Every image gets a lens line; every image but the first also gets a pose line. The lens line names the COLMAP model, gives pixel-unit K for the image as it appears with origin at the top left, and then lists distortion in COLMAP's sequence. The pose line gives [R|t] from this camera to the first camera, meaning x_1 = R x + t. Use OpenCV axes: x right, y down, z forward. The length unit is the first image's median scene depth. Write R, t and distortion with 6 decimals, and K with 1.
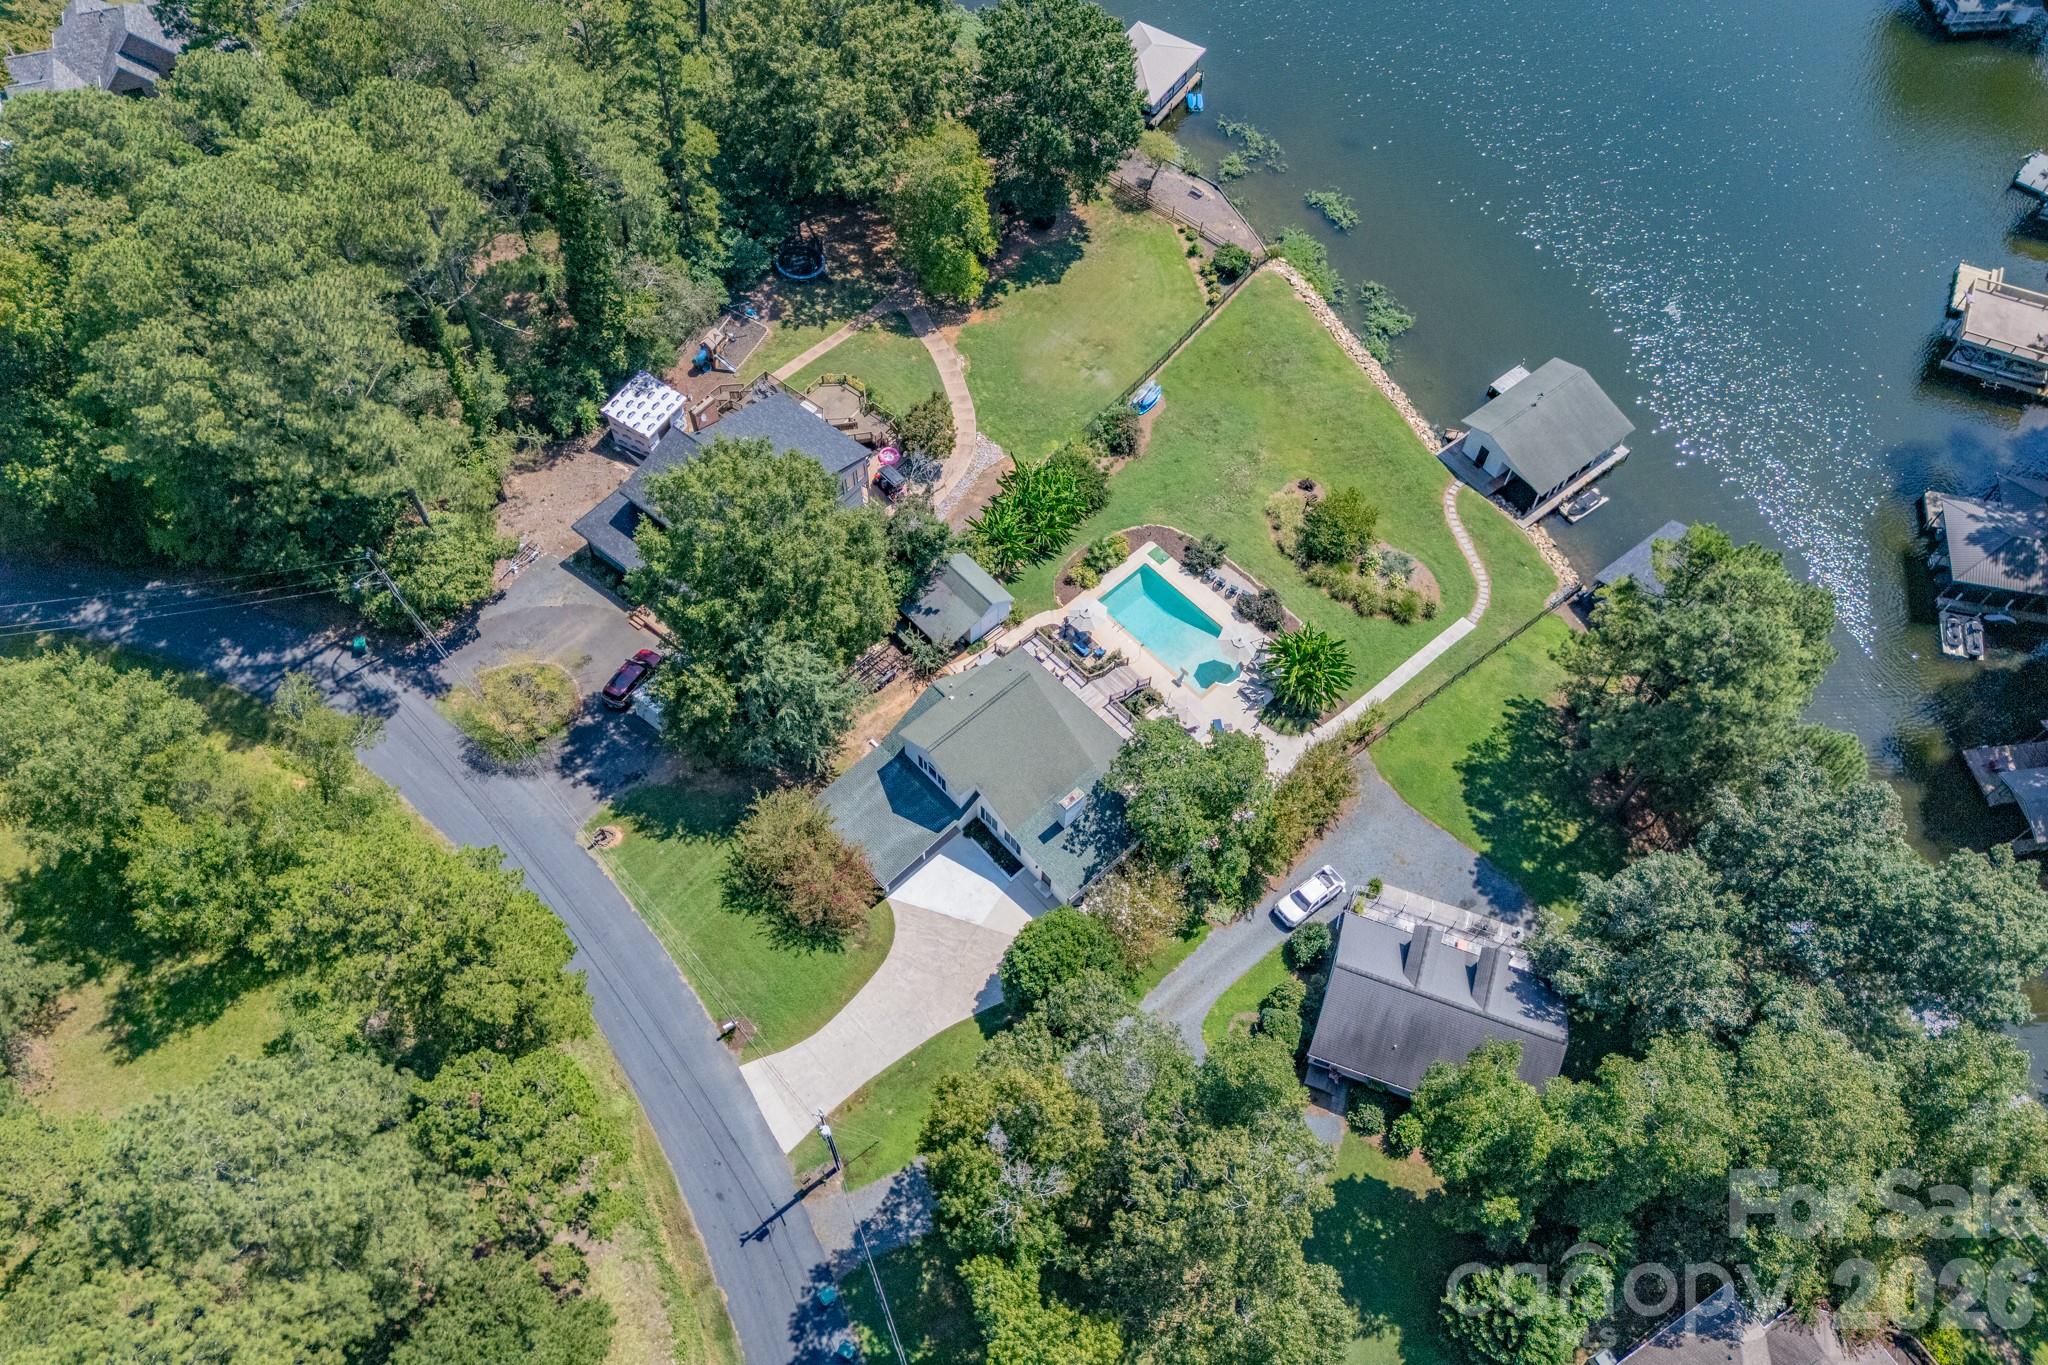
lens RADIAL K [[1412.1, 0, 1024.0], [0, 1412.1, 682.5], [0, 0, 1]] dist [0.041415, -0.001701]
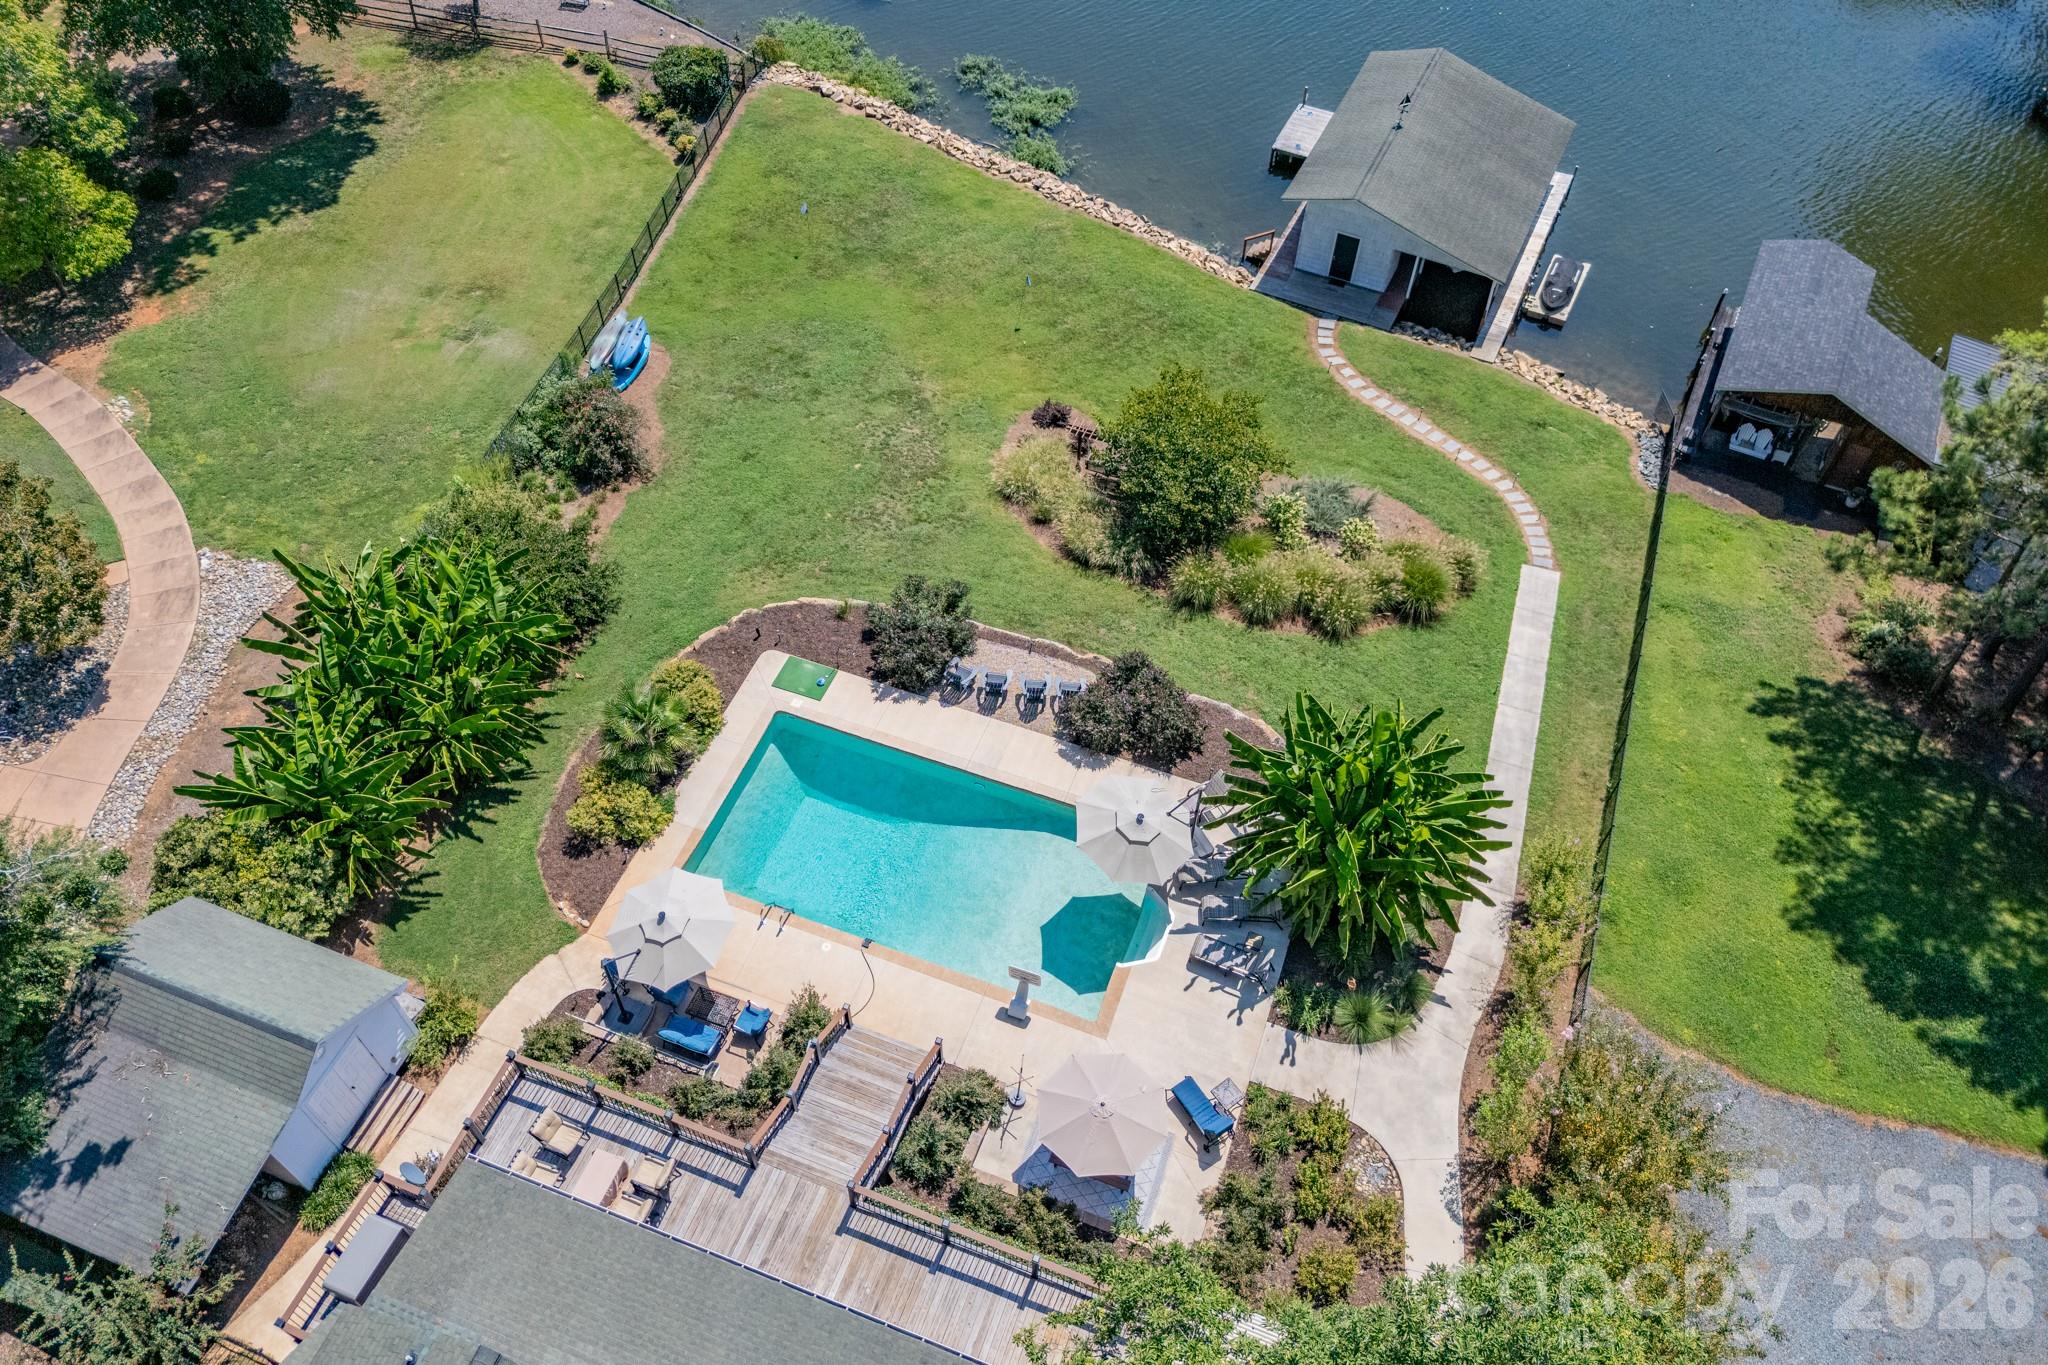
lens RADIAL K [[1412.1, 0, 1024.0], [0, 1412.1, 682.5], [0, 0, 1]] dist [0.041415, -0.001701]
pose [[0.890901, -0.351710, 0.287396, 0.041623], [0.377489, 0.925238, -0.037892, -0.053970], [-0.252583, 0.142247, 0.957062, 0.639432]]
